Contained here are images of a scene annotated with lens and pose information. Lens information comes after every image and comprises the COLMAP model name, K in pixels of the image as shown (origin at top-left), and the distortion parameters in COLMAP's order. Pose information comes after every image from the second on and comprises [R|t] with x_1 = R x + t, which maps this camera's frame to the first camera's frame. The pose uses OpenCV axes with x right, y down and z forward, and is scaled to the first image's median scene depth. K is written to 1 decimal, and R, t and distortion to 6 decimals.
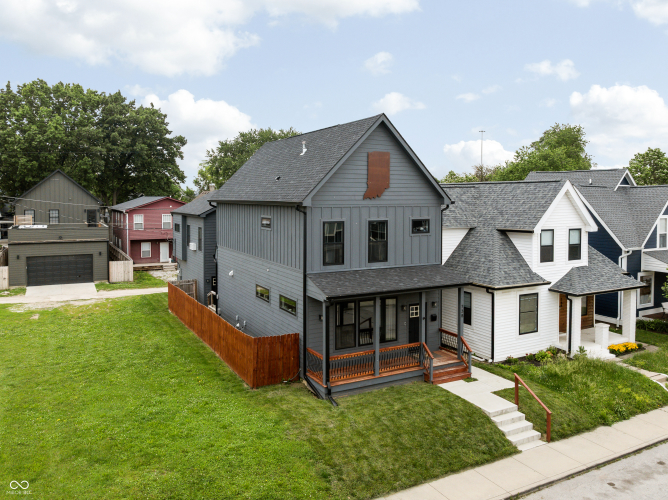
lens RADIAL K [[517.7, 0, 333.6], [0, 517.7, 262.7], [0, 0, 1]] dist [-0.033928, 0.001241]
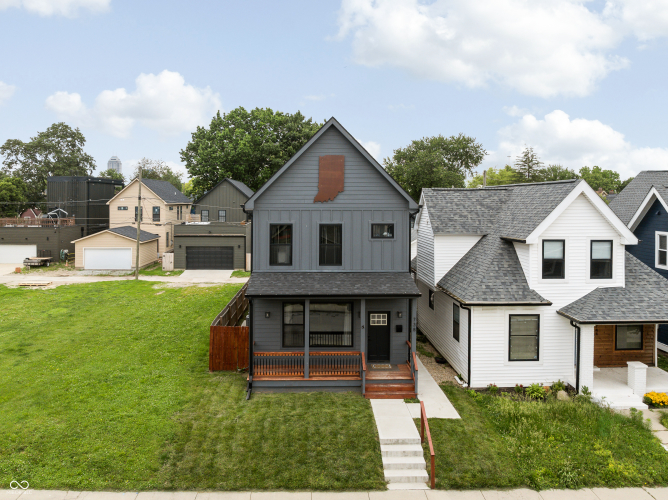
lens RADIAL K [[478.7, 0, 334.0], [0, 478.7, 250.0], [0, 0, 1]] dist [-0.033765, 0.000844]
pose [[0.894057, 0.047053, -0.445476, 0.486074], [-0.057712, 0.998279, -0.010385, -0.021264], [0.444221, 0.034995, 0.895234, 0.170170]]
